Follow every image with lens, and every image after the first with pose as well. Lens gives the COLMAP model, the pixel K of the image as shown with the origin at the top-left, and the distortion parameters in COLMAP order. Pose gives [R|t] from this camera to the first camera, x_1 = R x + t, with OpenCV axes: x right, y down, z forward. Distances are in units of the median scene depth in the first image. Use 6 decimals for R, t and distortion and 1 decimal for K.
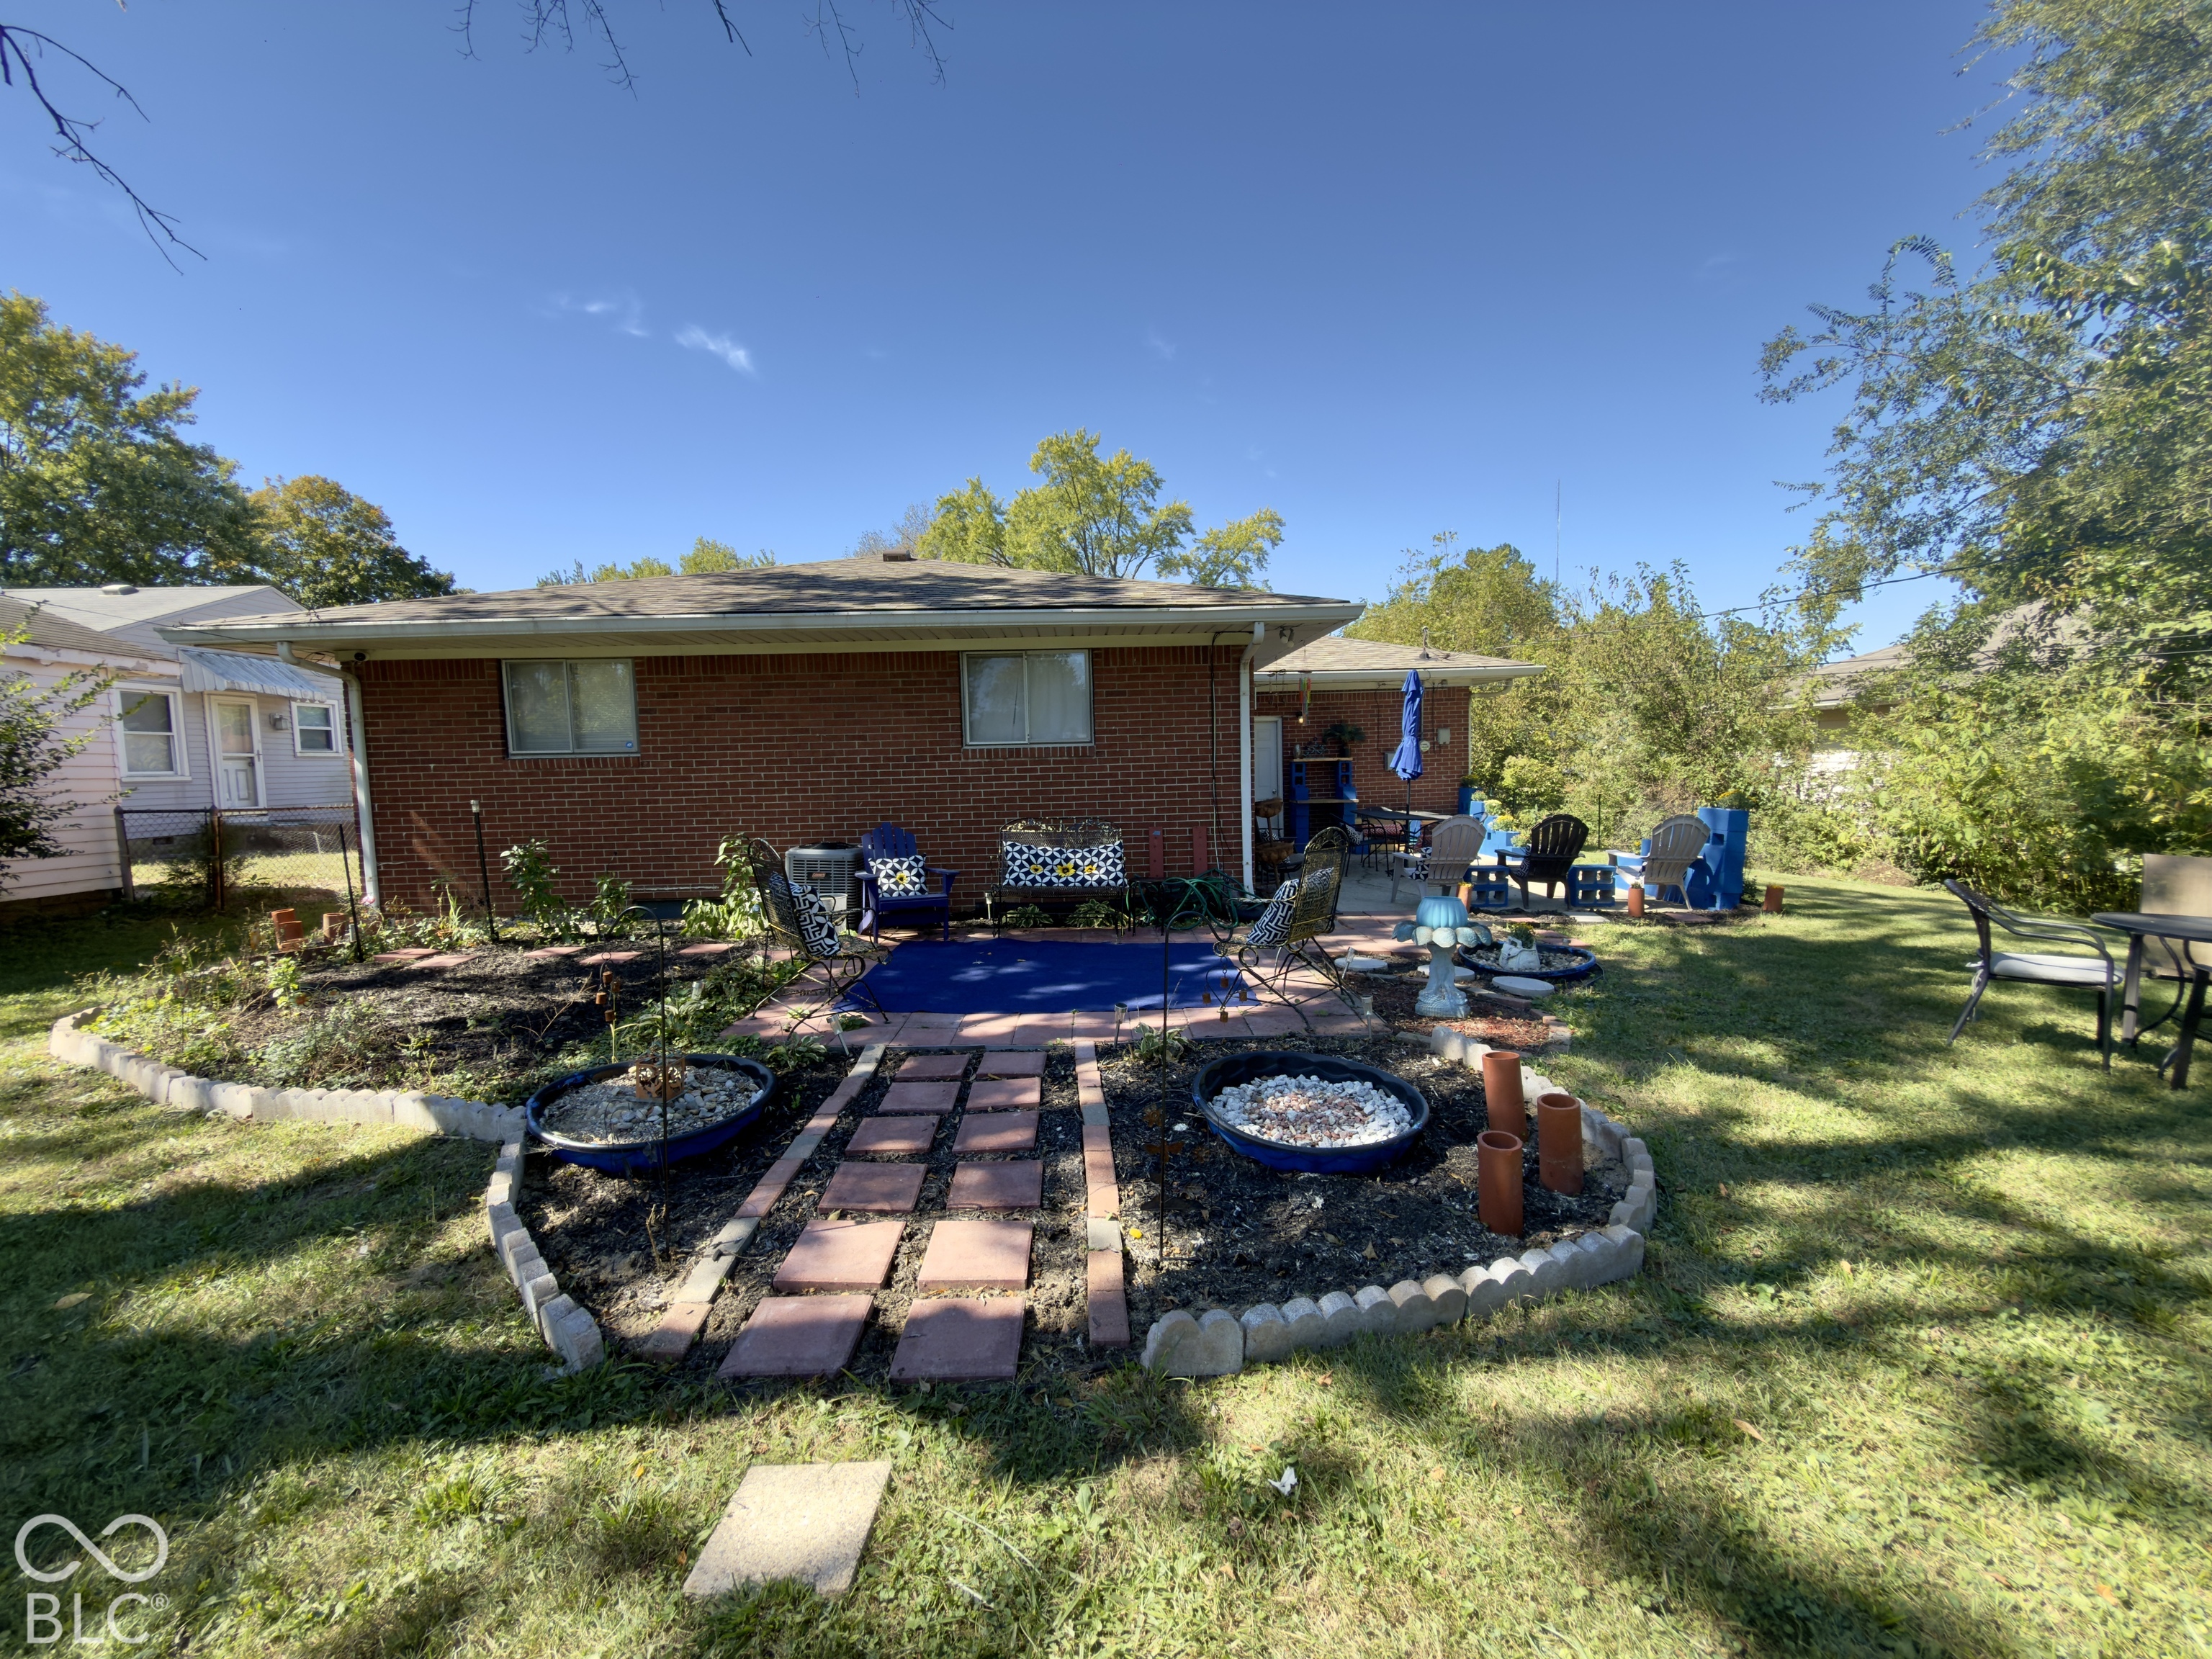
lens RADIAL K [[893.1, 0, 1106.0], [0, 893.1, 829.5], [0, 0, 1]] dist [0.018914, 0.000004]
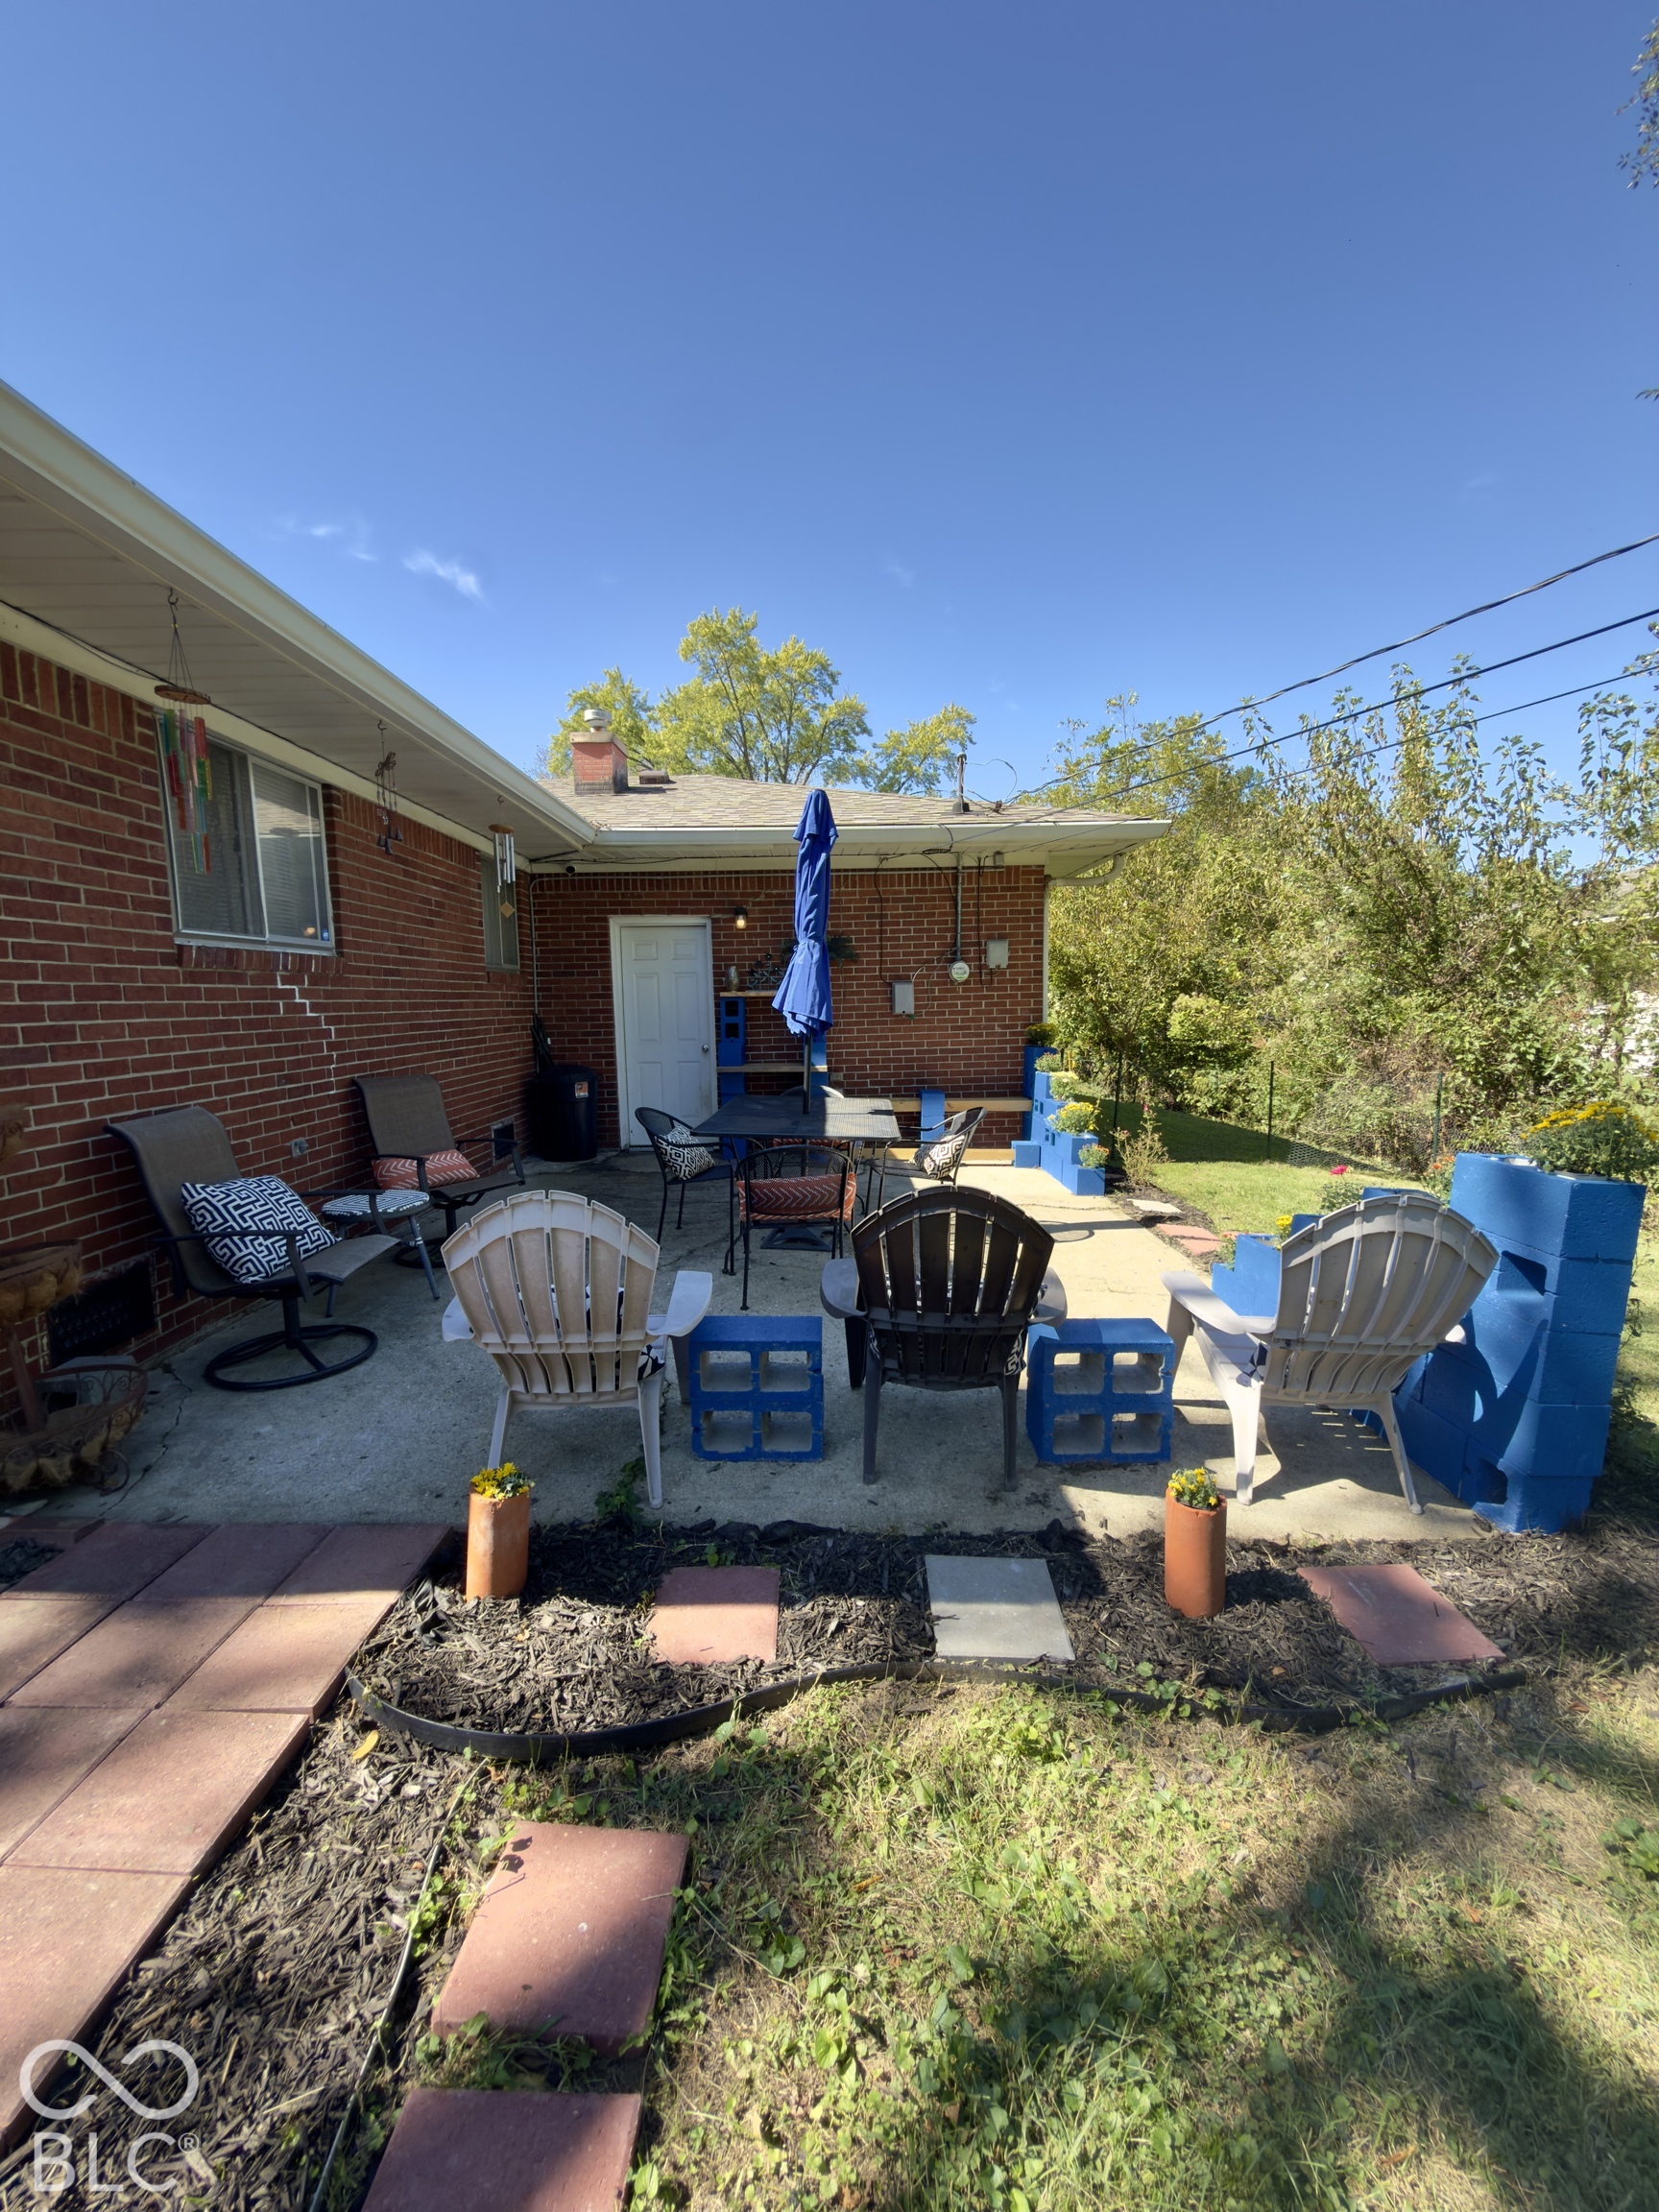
lens RADIAL K [[870.4, 0, 829.5], [0, 870.4, 1106.0], [0, 0, 1]] dist [0.001083, 0.000057]
pose [[0.999351, 0.014295, -0.033052, 0.184781], [-0.012750, 0.998838, 0.046486, -0.020855], [0.033678, -0.046034, 0.998372, 0.283726]]
